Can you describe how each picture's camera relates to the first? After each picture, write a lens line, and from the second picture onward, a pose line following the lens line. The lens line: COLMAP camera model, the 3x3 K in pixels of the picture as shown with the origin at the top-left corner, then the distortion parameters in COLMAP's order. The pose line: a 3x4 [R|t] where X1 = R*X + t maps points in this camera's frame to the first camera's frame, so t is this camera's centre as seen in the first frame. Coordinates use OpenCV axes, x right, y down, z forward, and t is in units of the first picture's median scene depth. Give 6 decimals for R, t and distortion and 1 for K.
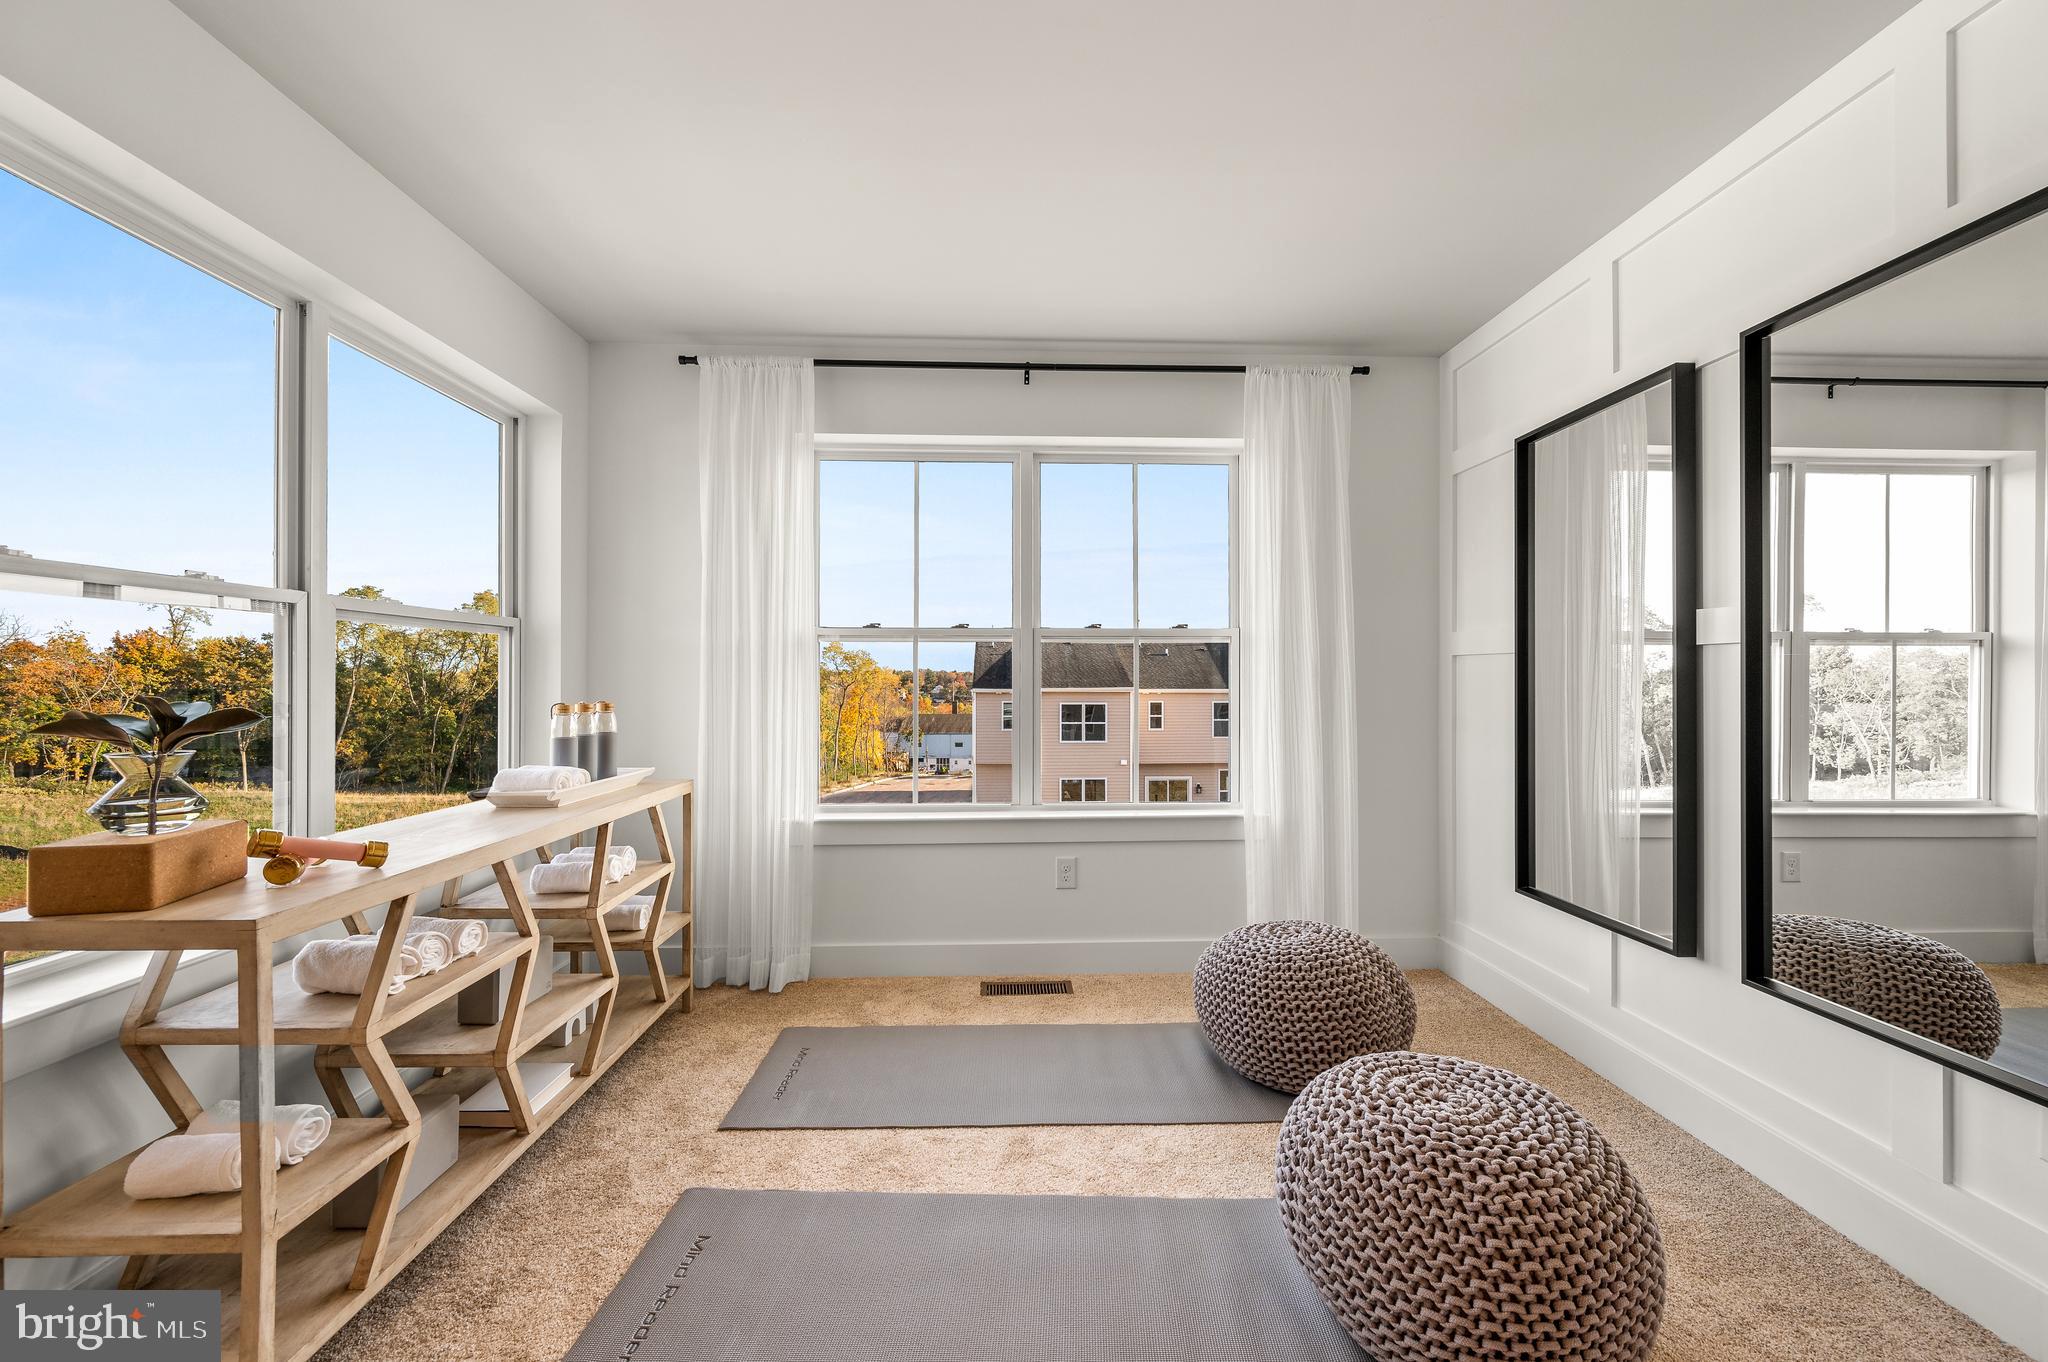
lens RADIAL K [[811.6, 0, 1025.9], [0, 811.6, 670.5], [0, 0, 1]] dist [-0.010229, -0.000272]
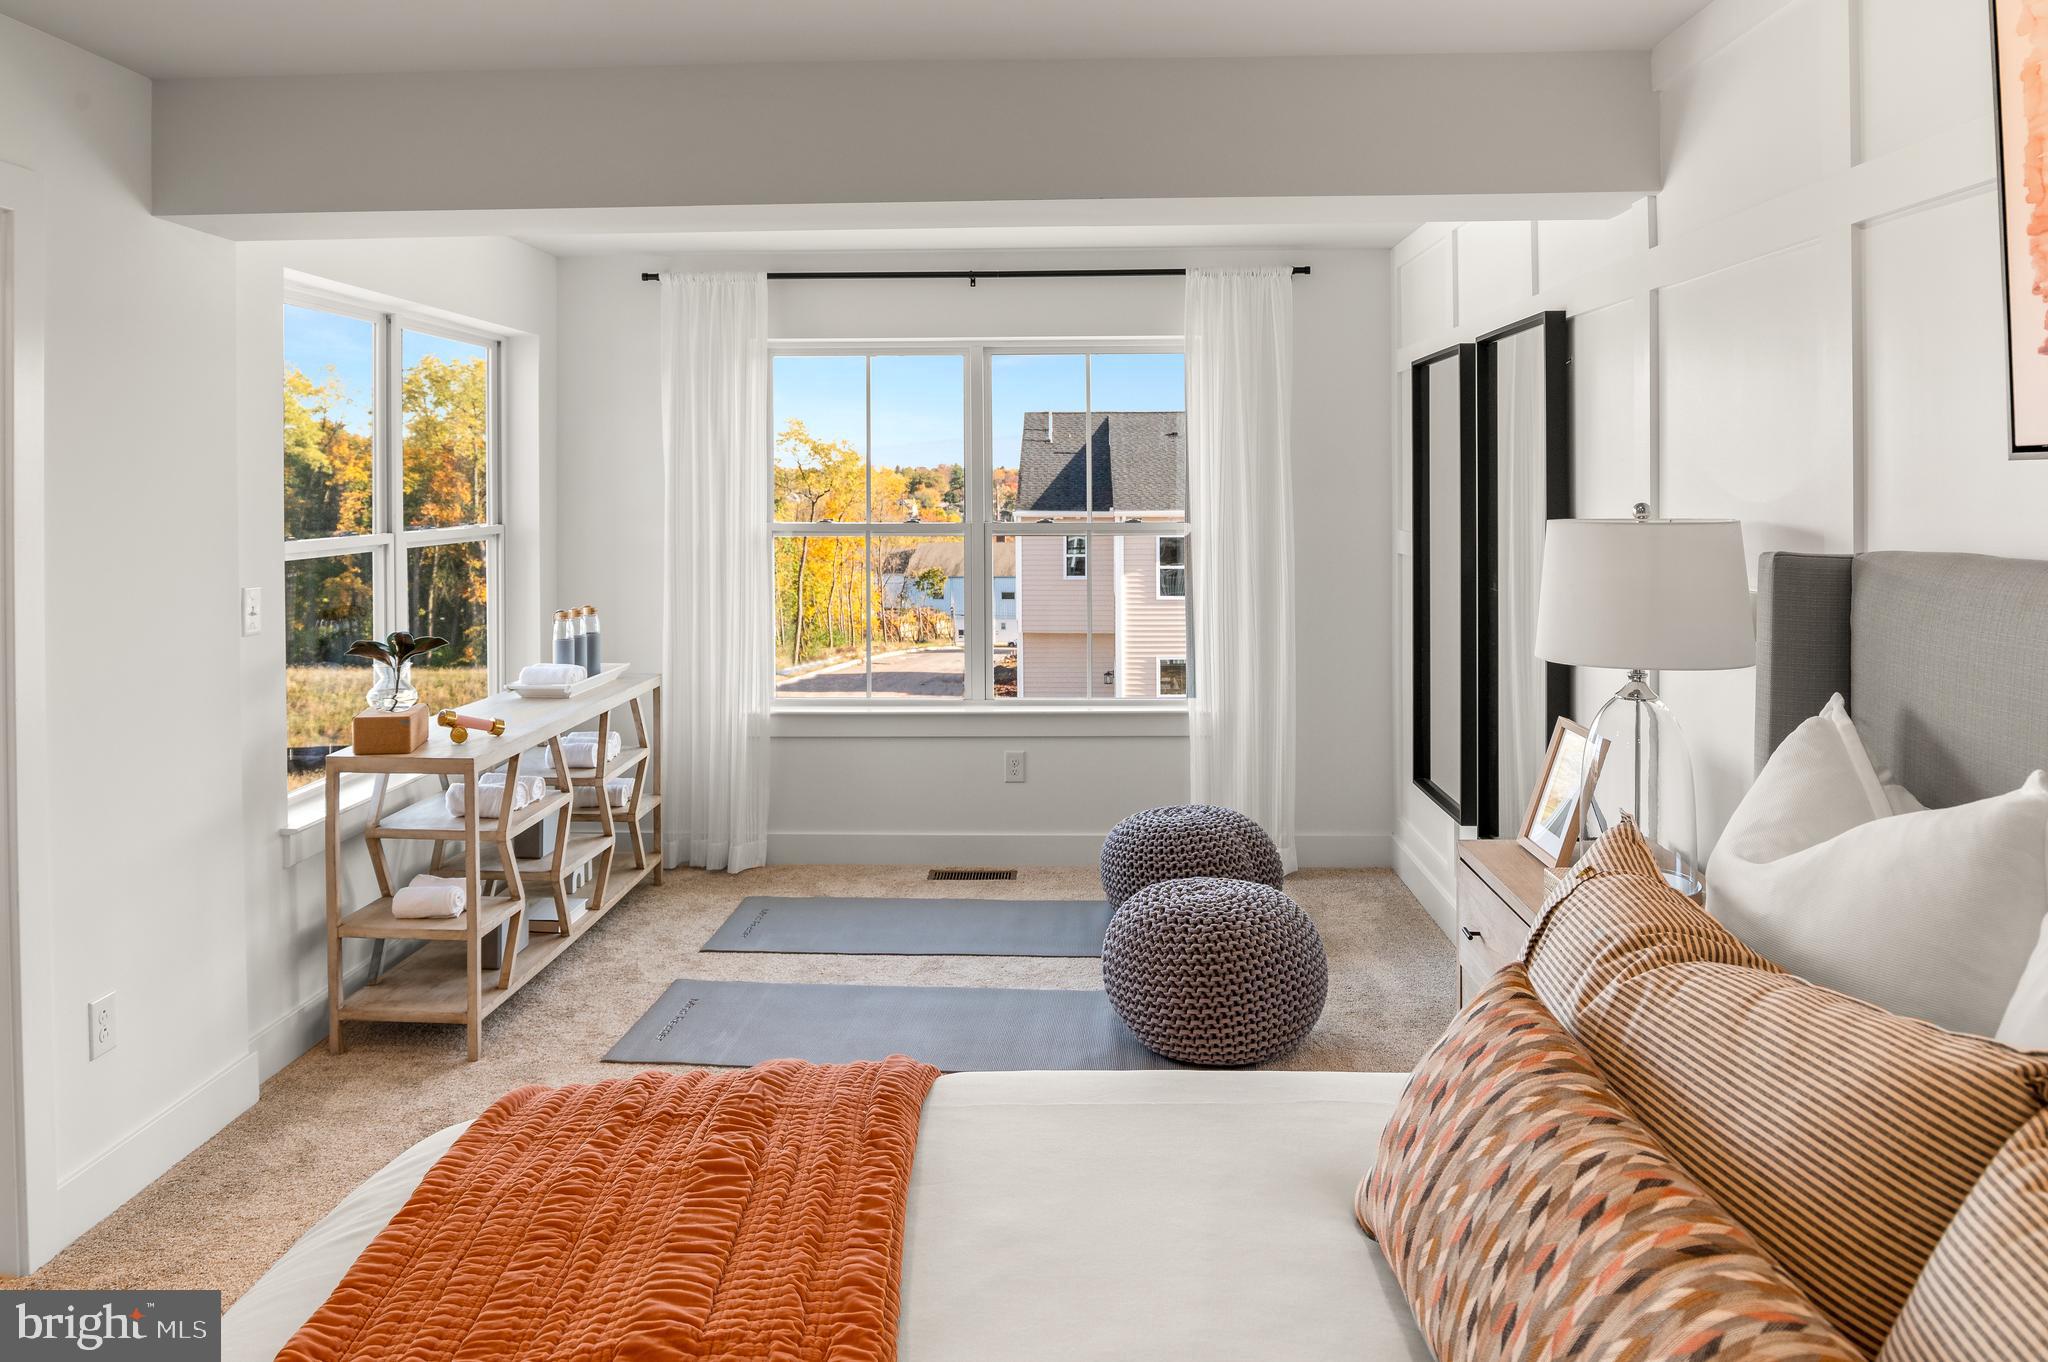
lens RADIAL K [[1435.2, 0, 1019.5], [0, 1435.2, 472.8], [0, 0, 1]] dist [-0.033560, -0.000939]
pose [[0.997031, -0.004648, -0.076857, 0.232125], [0.005189, 0.999963, 0.006834, -0.155436], [0.076822, -0.007212, 0.997019, -0.934288]]
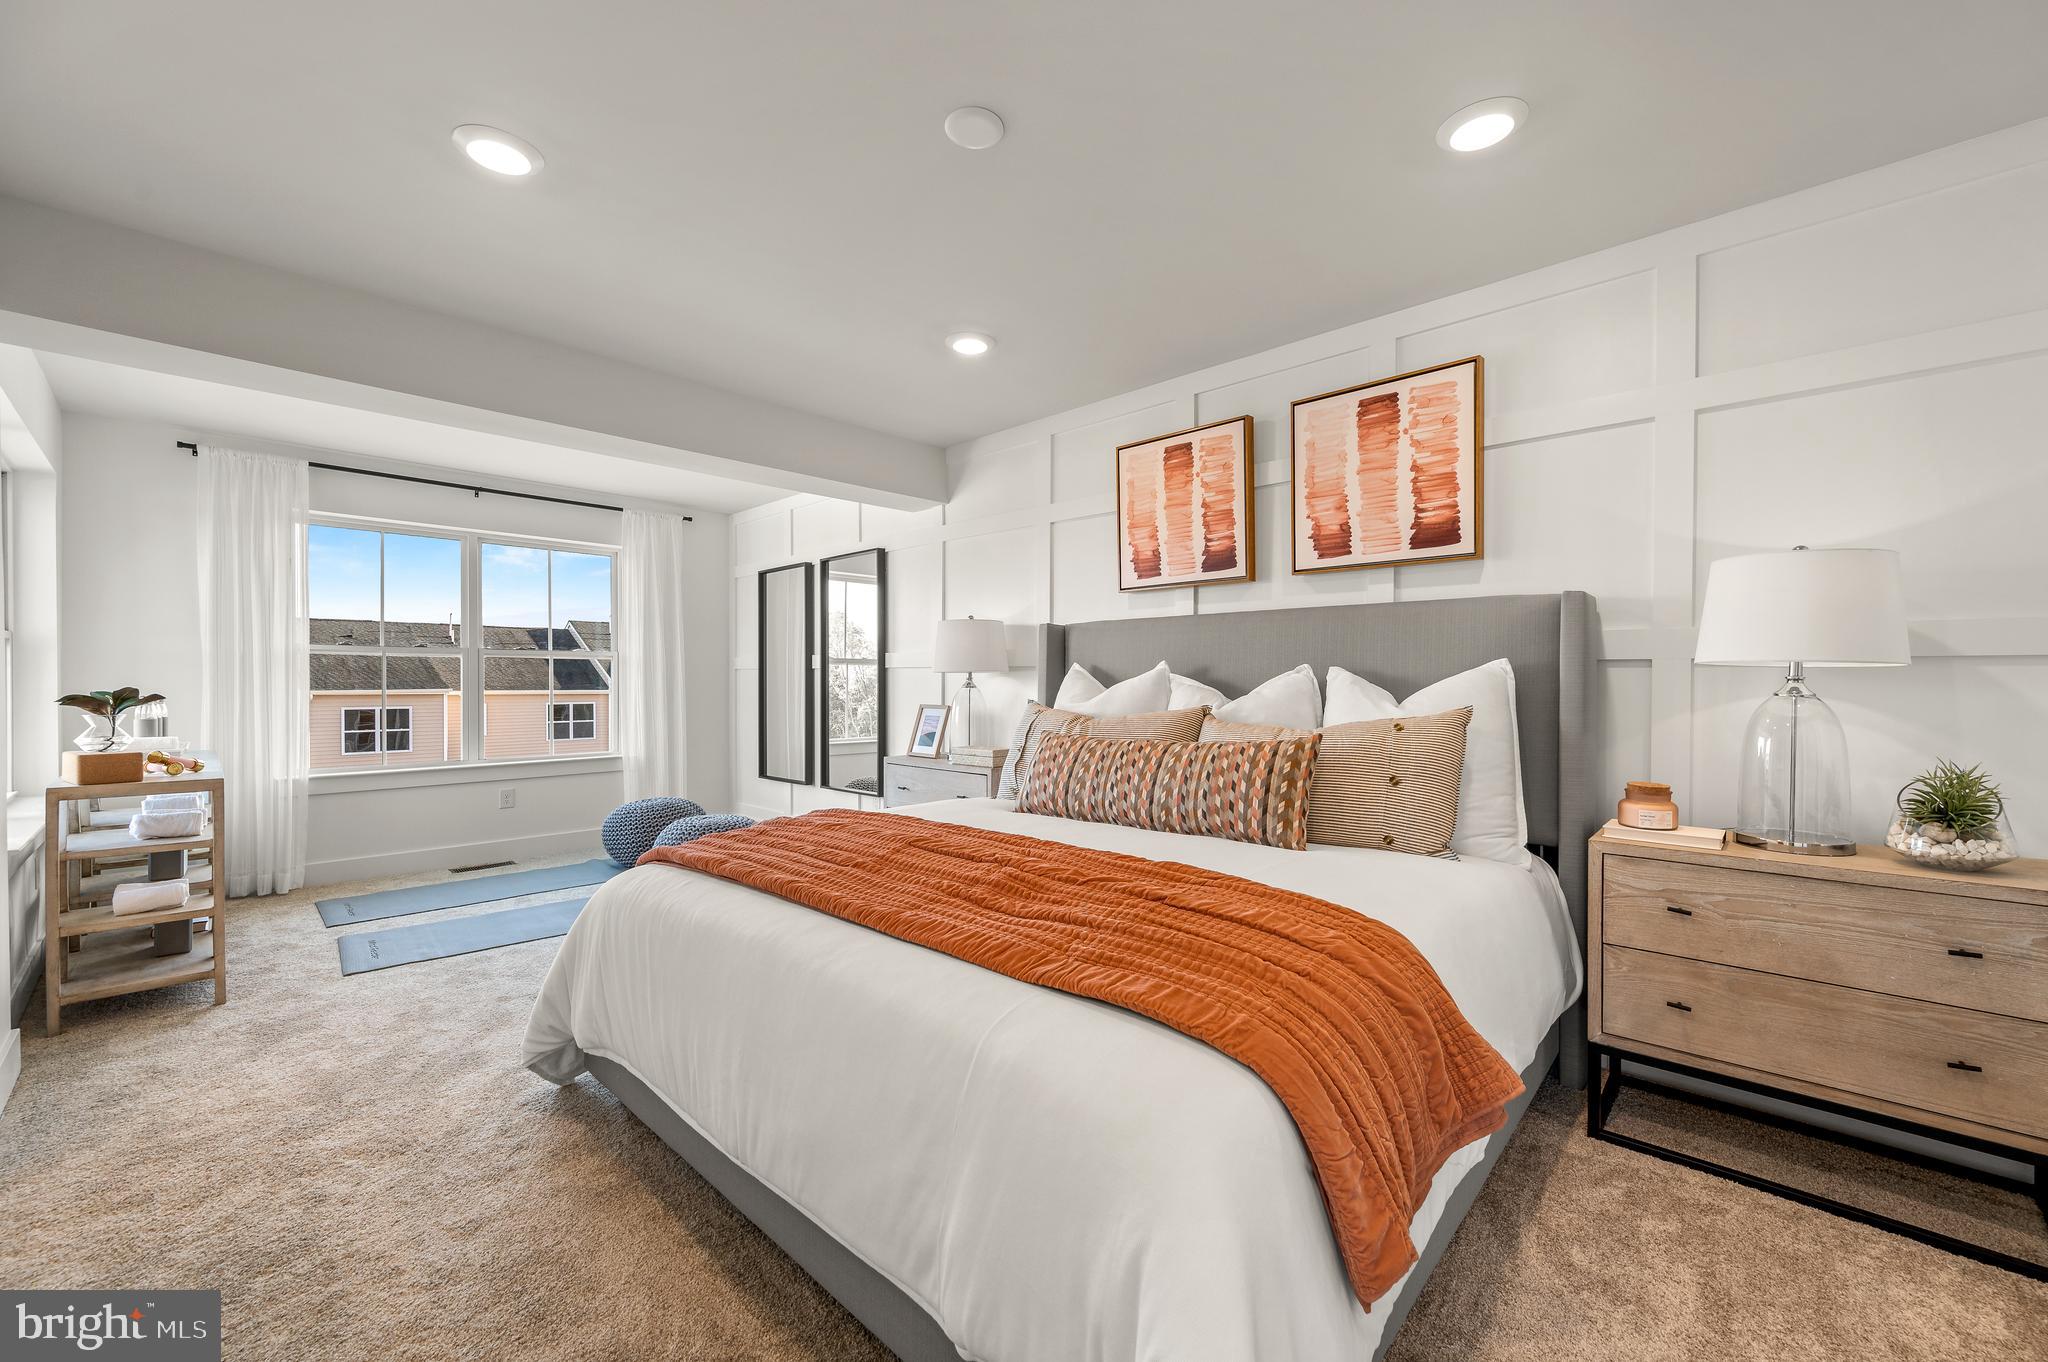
lens RADIAL K [[811.6, 0, 1051.7], [0, 811.6, 692.7], [0, 0, 1]] dist [-0.010229, -0.000272]
pose [[0.700206, -0.010074, 0.713870, -0.410192], [-0.008674, 0.999707, 0.022615, -0.013962], [-0.713888, -0.022028, 0.699913, -1.113422]]
